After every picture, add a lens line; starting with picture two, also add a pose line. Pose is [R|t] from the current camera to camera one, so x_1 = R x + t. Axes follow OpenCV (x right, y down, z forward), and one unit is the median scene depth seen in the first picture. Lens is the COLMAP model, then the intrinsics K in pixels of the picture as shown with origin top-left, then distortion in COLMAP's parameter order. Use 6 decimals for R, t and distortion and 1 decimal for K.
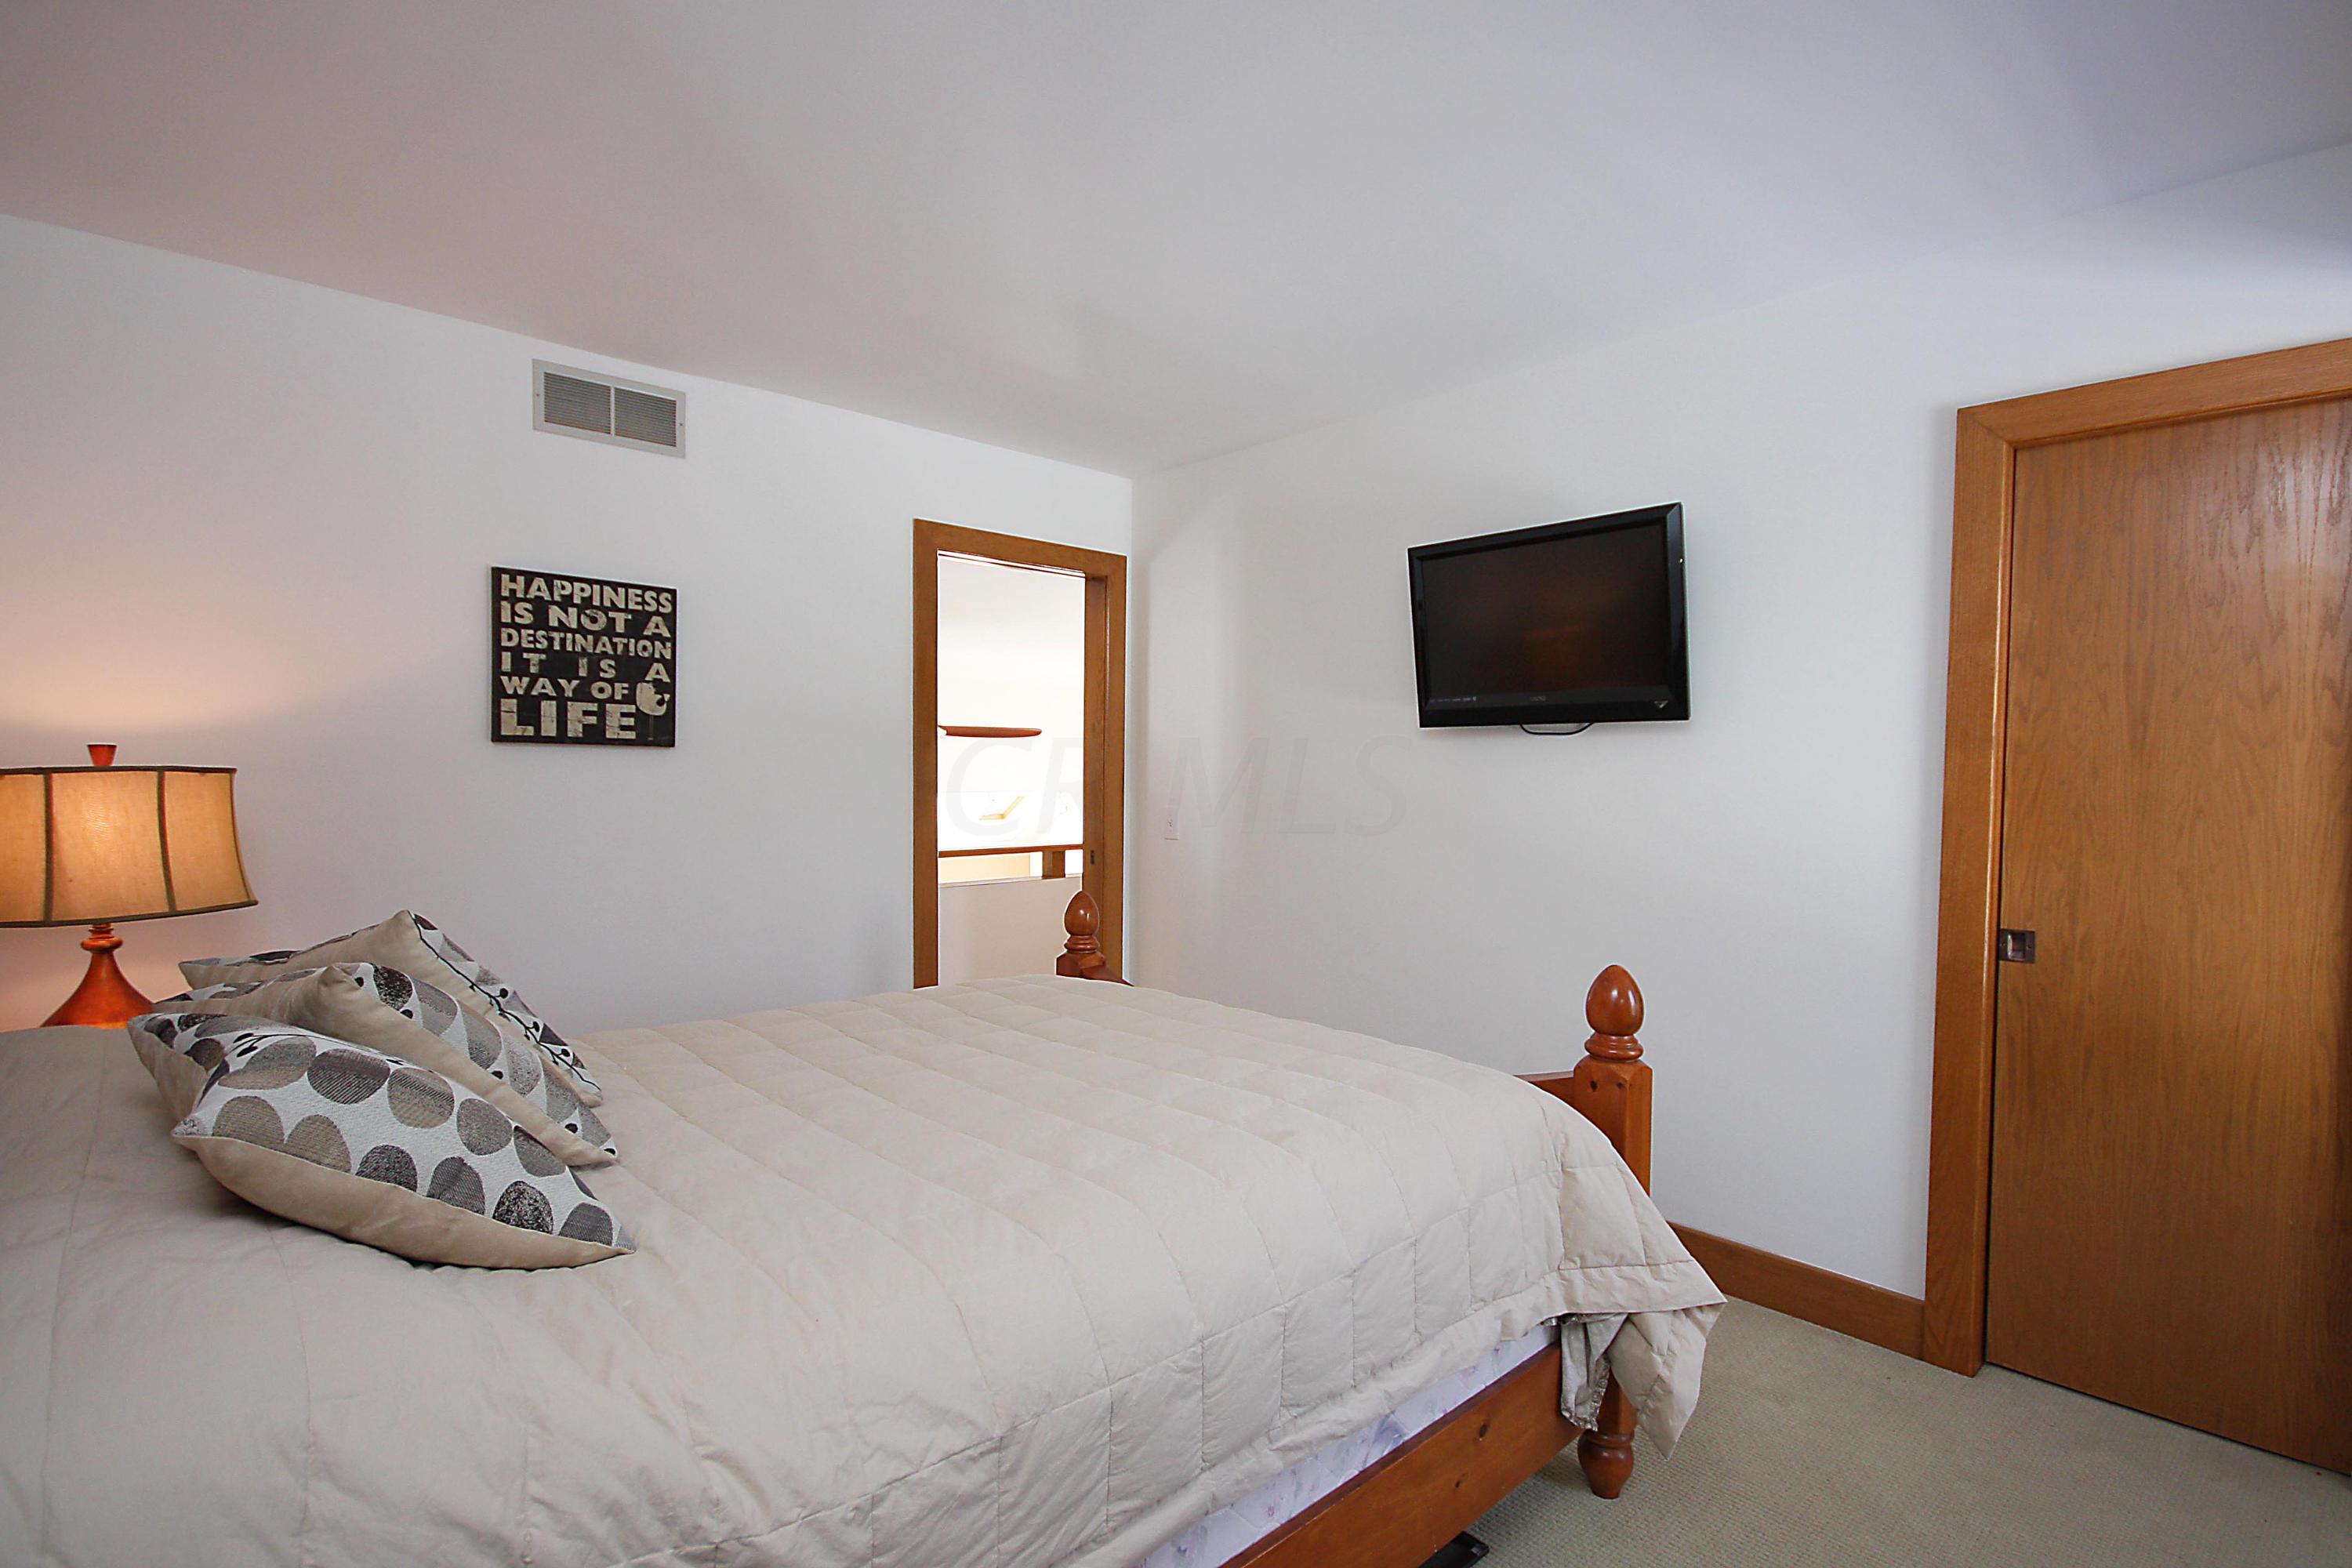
lens RADIAL K [[1140.0, 0, 1172.4], [0, 1140.0, 791.9], [0, 0, 1]] dist [0.003335, 0.000474]
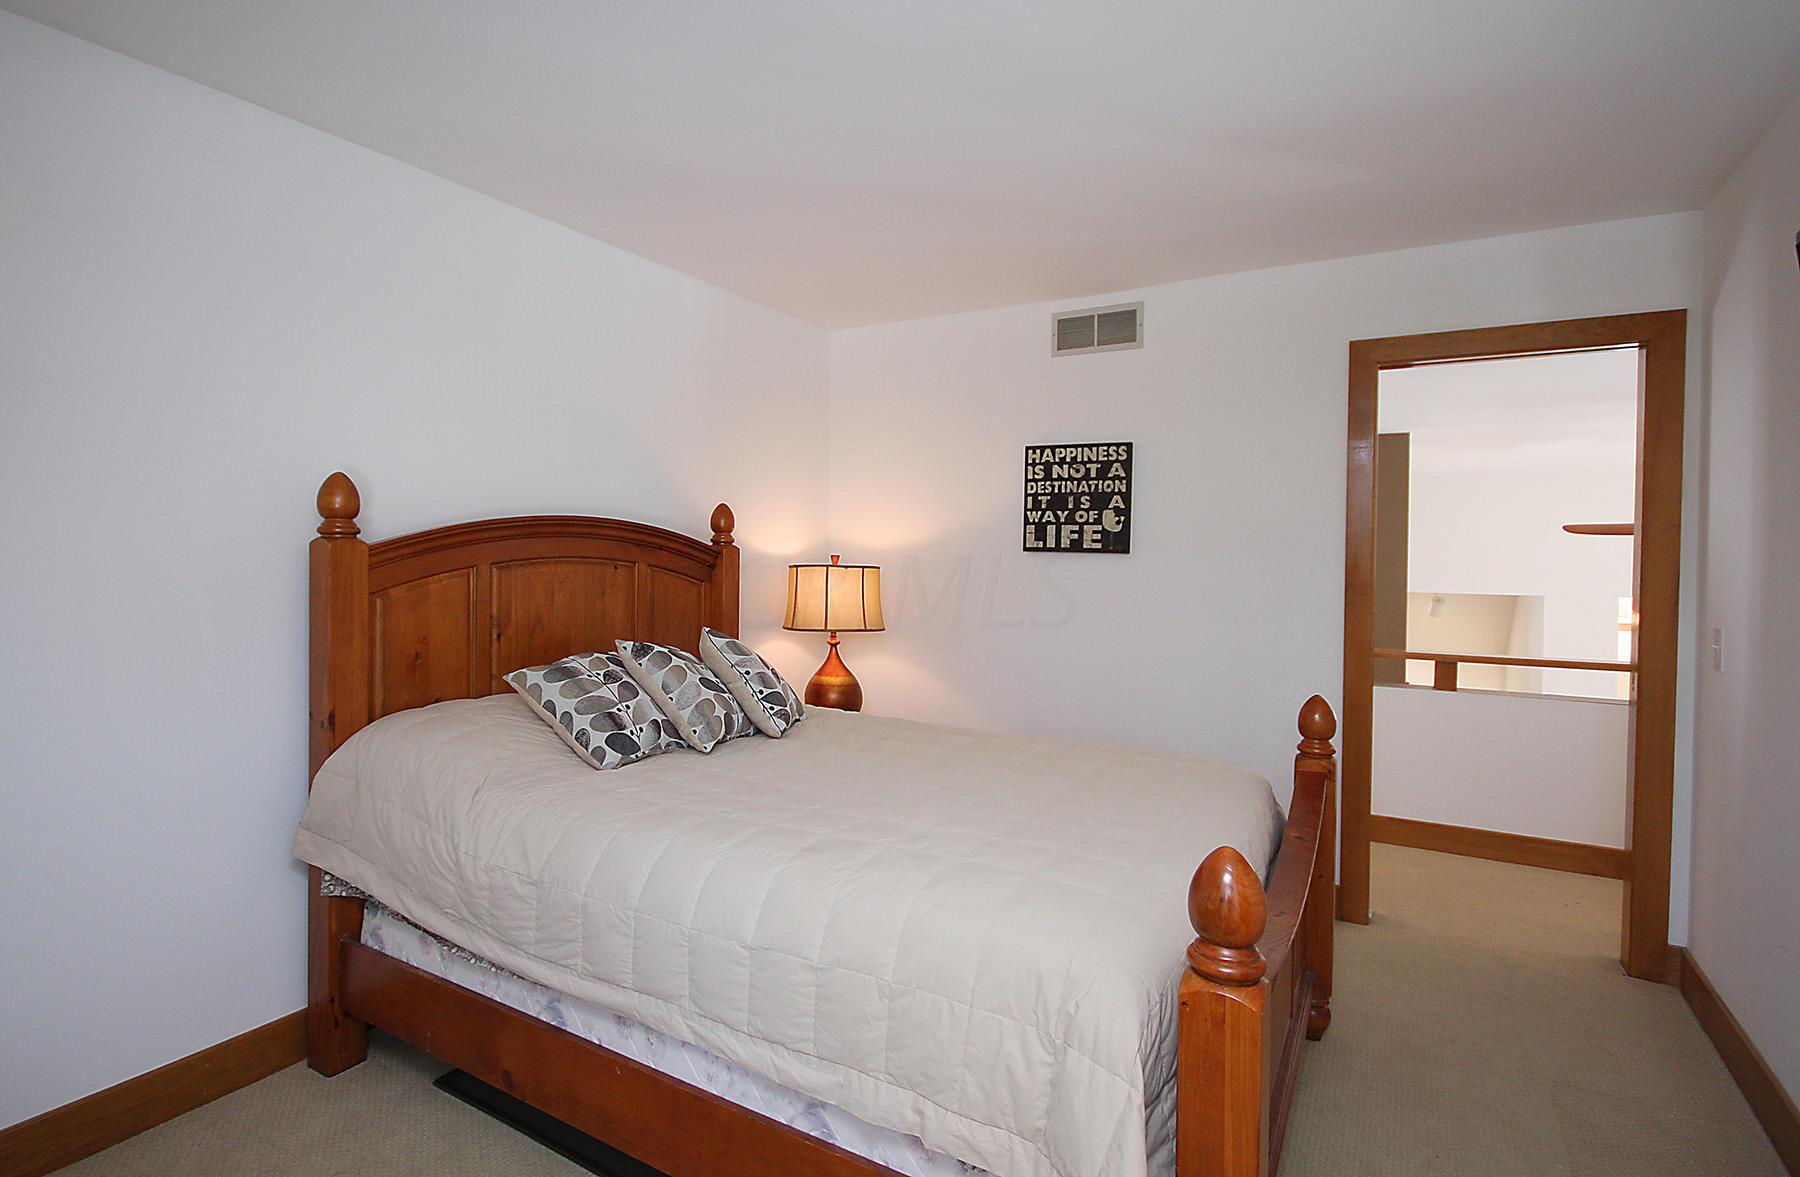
lens RADIAL K [[885.0, 0, 835.9], [0, 885.0, 562.2], [0, 0, 1]] dist [-0.017051, -0.000465]
pose [[0.264931, 0.003585, -0.964261, 0.548744], [-0.030697, 0.999518, -0.004718, -0.012908], [0.963779, 0.030849, 0.264914, 0.377882]]
